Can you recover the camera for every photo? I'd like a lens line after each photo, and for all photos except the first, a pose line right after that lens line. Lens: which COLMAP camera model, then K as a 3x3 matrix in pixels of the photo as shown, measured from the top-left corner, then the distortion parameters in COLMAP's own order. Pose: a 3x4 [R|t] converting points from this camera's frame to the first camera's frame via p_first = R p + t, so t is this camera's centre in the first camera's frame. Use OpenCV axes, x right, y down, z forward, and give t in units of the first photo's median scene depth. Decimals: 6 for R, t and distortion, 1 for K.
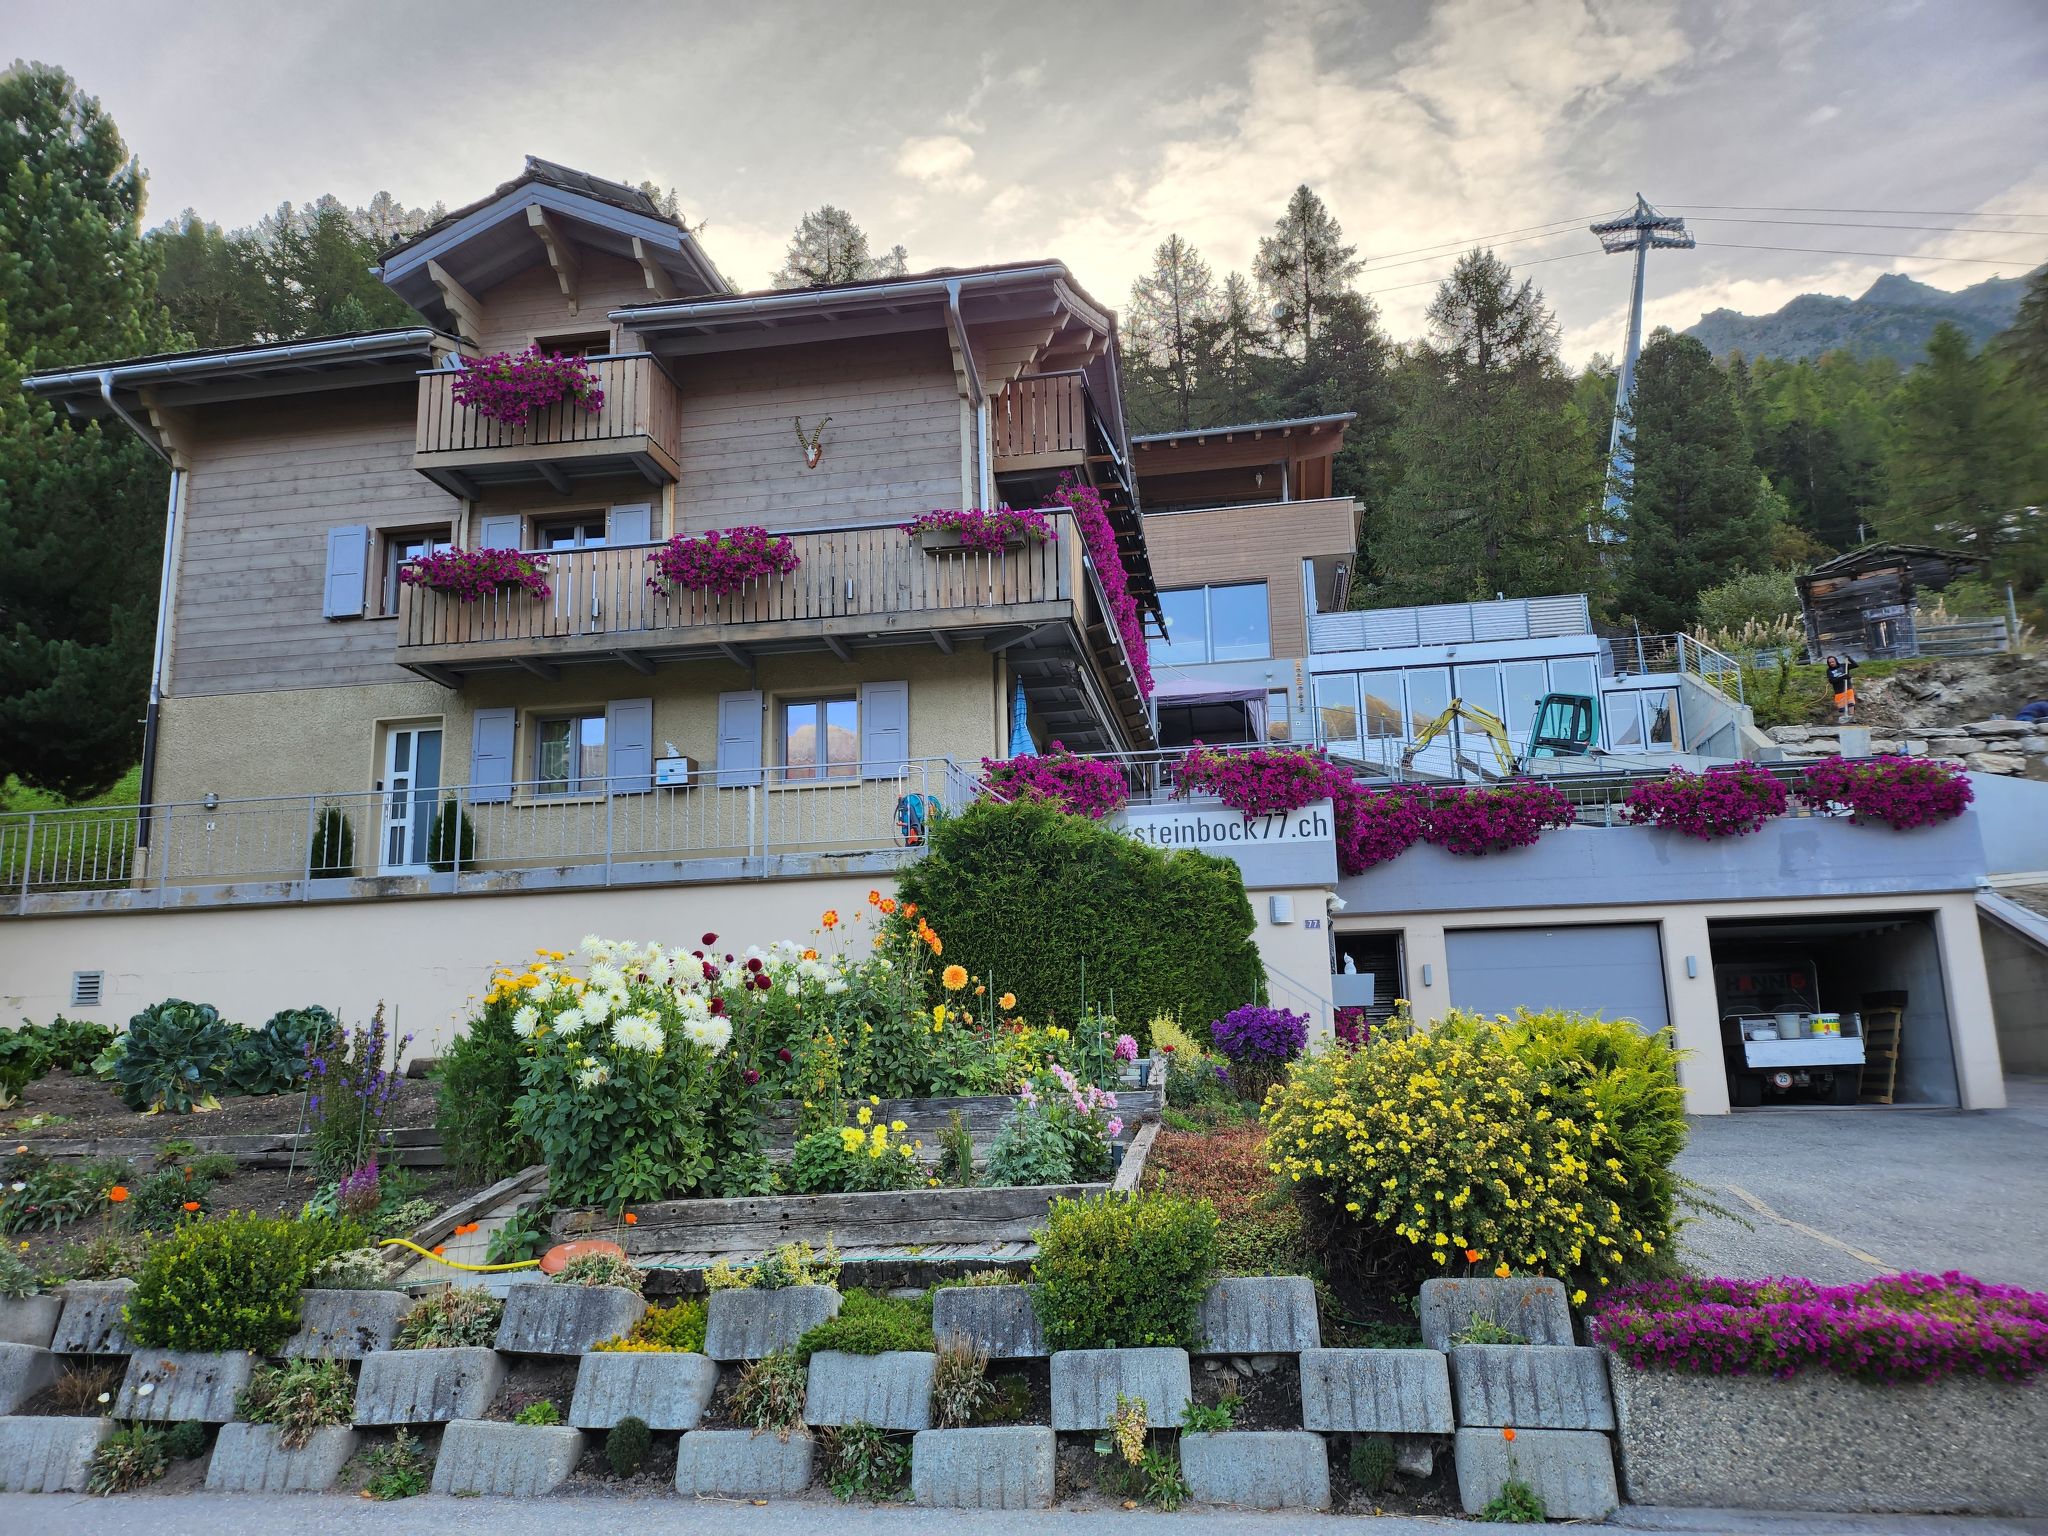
lens RADIAL K [[1425.6, 0, 1051.4], [0, 1425.6, 791.5], [0, 0, 1]] dist [0.080523, -0.081810]
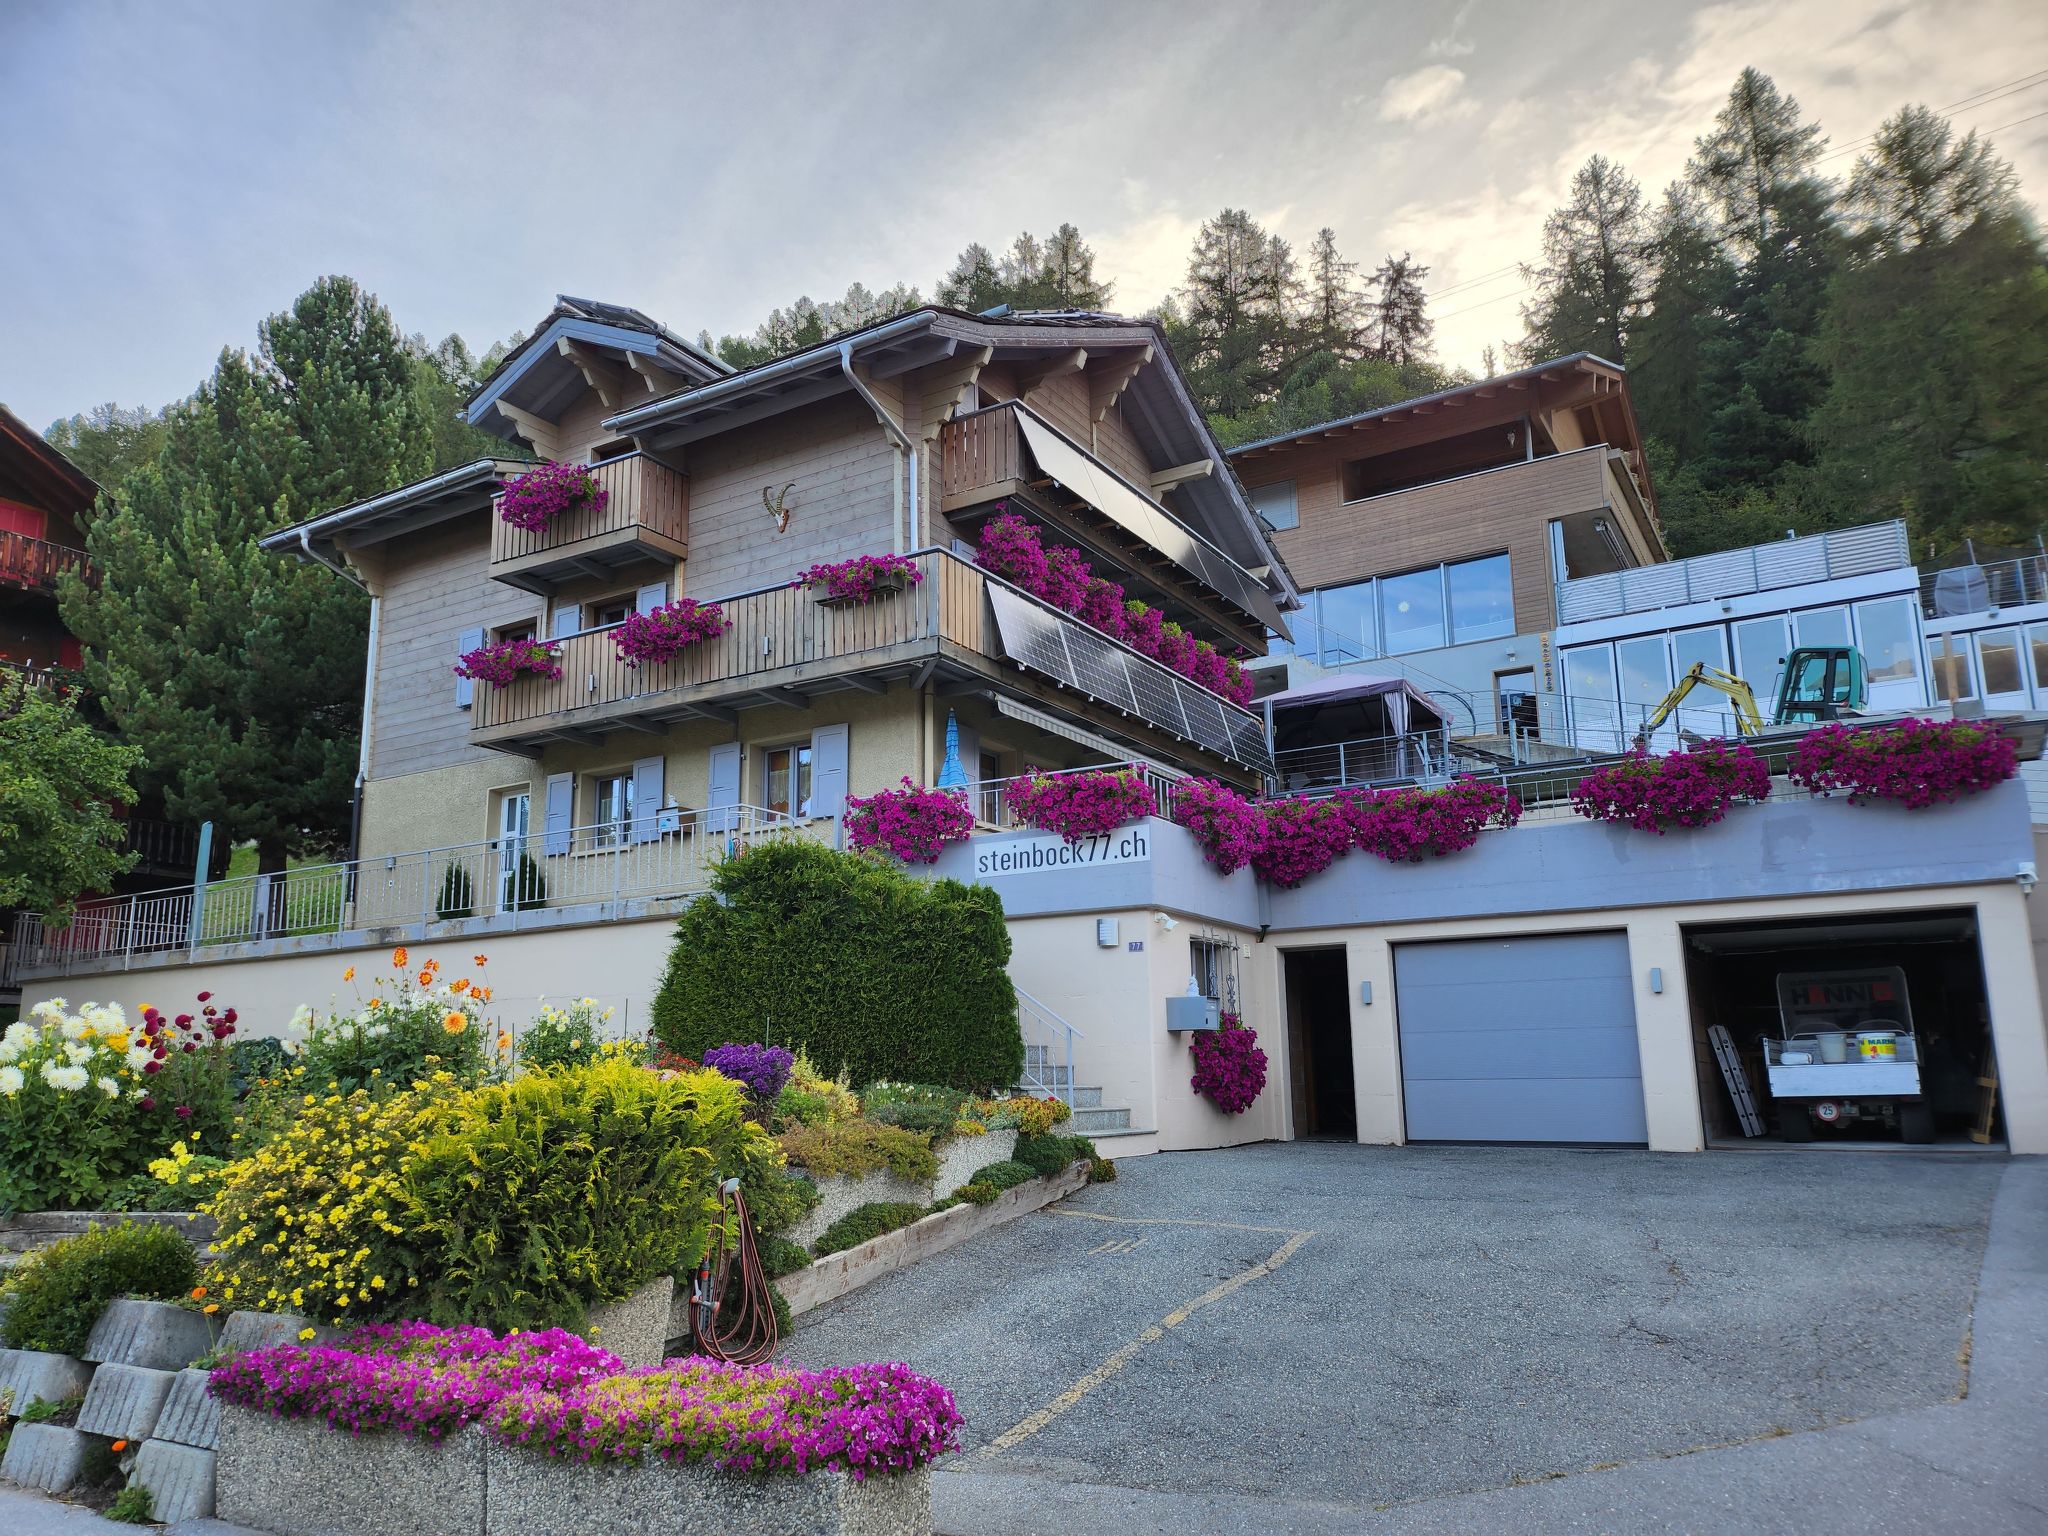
lens RADIAL K [[1424.7, 0, 1014.6], [0, 1424.7, 813.4], [0, 0, 1]] dist [0.079921, -0.080256]
pose [[0.926962, -0.058283, -0.370600, 0.383685], [0.063910, 0.997951, 0.002912, -0.005157], [0.369671, -0.026384, 0.928788, 0.052621]]
